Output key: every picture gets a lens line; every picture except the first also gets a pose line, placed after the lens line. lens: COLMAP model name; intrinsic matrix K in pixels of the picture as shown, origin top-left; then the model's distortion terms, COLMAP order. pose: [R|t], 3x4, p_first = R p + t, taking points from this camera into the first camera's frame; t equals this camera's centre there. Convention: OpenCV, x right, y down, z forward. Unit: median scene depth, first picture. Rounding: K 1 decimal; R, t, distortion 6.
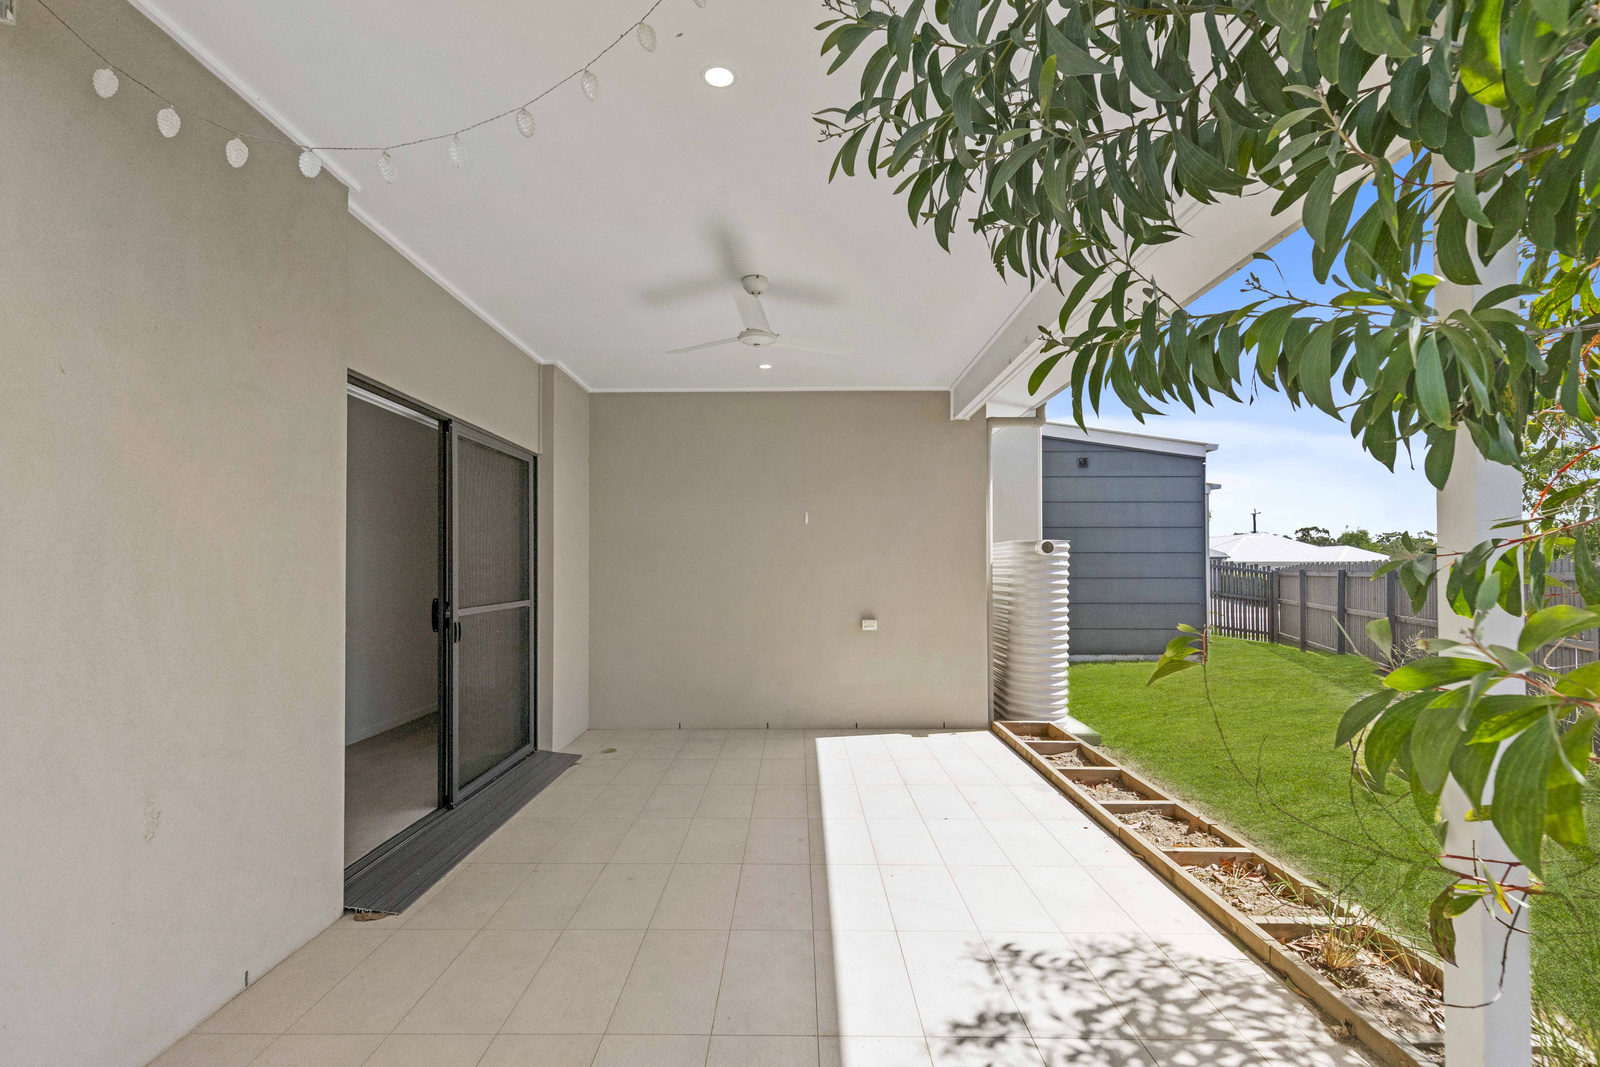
lens RADIAL K [[752.6, 0, 807.4], [0, 752.6, 554.8], [0, 0, 1]] dist [0.000178, -0.000006]
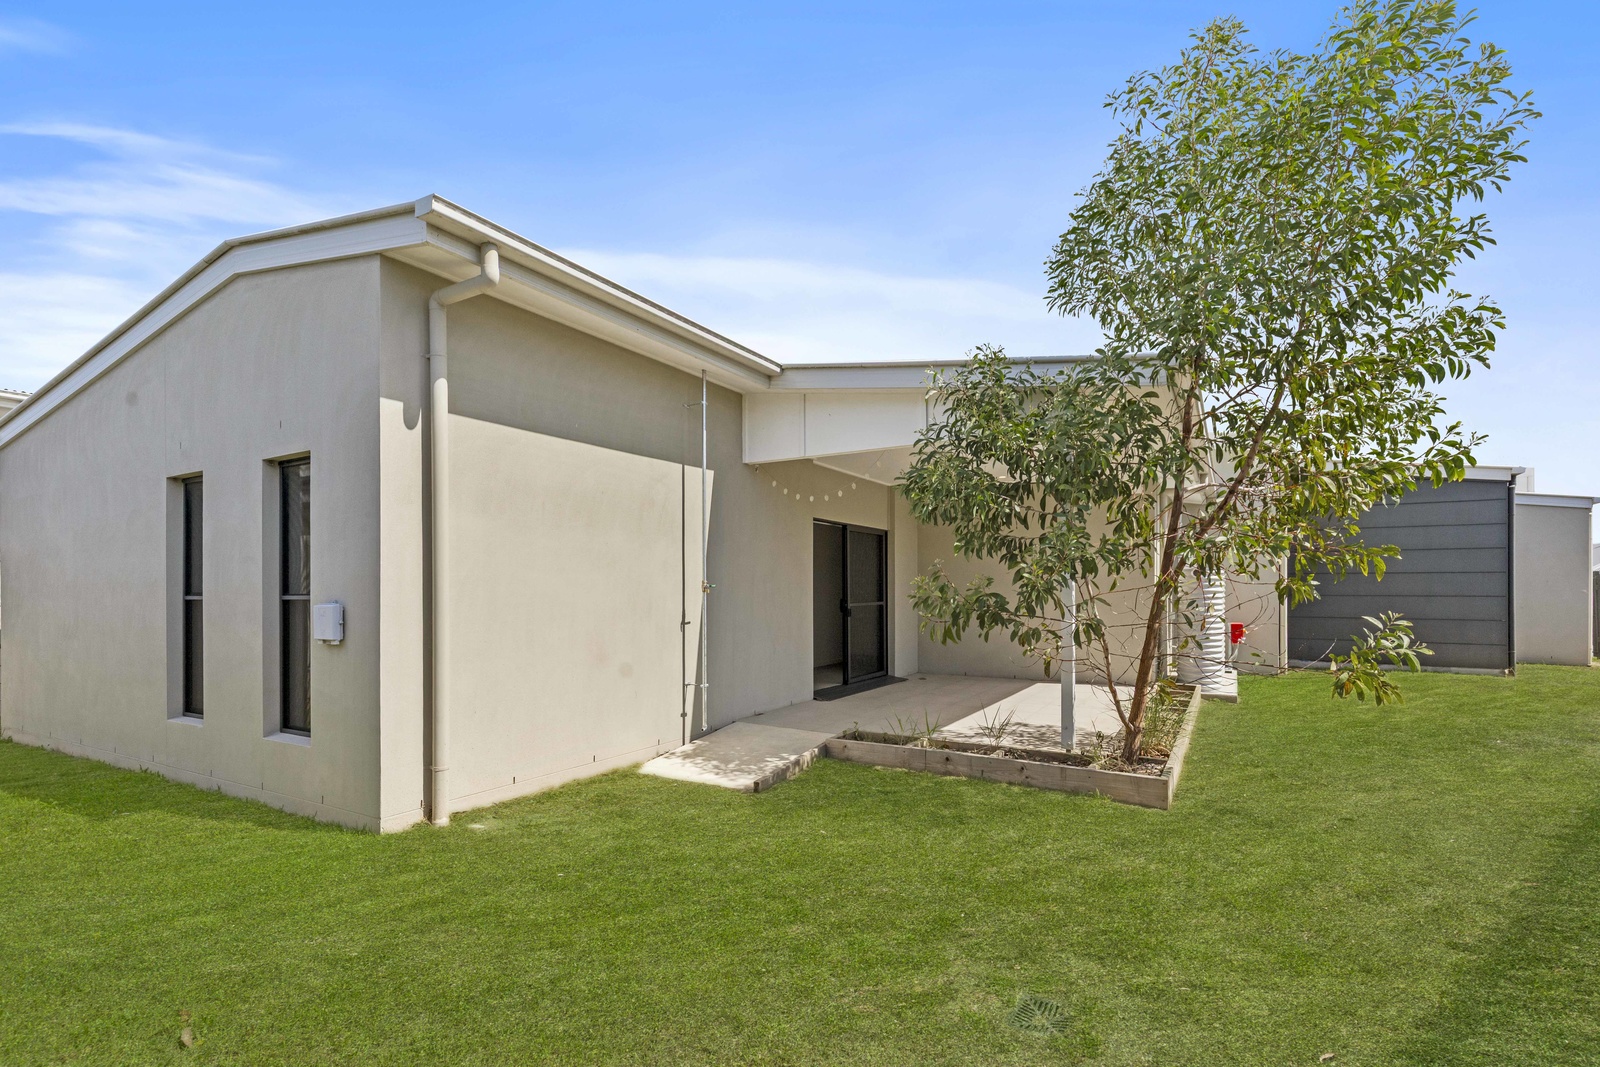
lens RADIAL K [[752.6, 0, 807.4], [0, 752.6, 554.8], [0, 0, 1]] dist [0.000178, -0.000006]
pose [[0.867063, -0.016689, -0.497918, 0.618845], [0.005601, 0.999702, -0.023753, -0.026501], [0.498167, 0.017806, 0.866899, -1.158420]]
